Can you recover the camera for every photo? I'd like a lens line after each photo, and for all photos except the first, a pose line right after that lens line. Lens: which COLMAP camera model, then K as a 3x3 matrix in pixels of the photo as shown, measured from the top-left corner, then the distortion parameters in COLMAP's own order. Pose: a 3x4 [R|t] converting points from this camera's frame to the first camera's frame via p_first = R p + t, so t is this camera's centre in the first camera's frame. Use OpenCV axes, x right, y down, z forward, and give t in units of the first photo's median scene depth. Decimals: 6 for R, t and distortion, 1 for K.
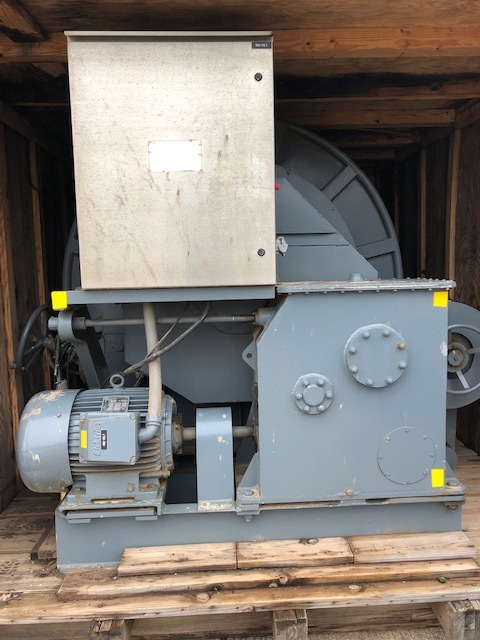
lens RADIAL K [[529.2, 0, 240.0], [0, 529.2, 320.0], [0, 0, 1]] dist [0.010301, -0.013748]
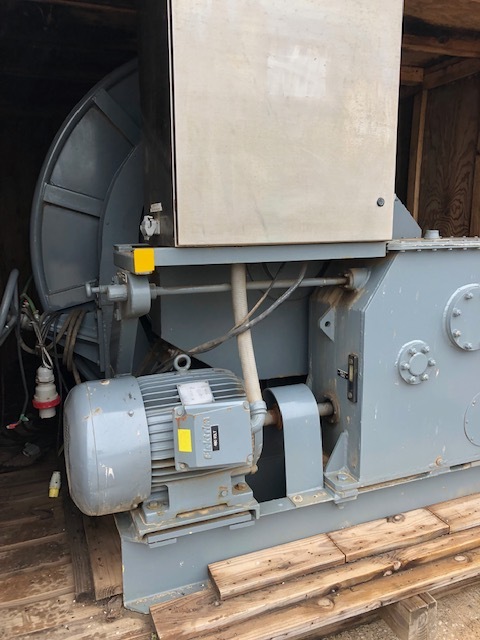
lens RADIAL K [[529.2, 0, 240.0], [0, 529.2, 320.0], [0, 0, 1]] dist [0.010301, -0.013748]
pose [[0.943479, -0.044870, 0.328382, -0.438721], [0.024308, 0.997493, 0.066457, -0.000488], [-0.330541, -0.054719, 0.942204, 0.239785]]
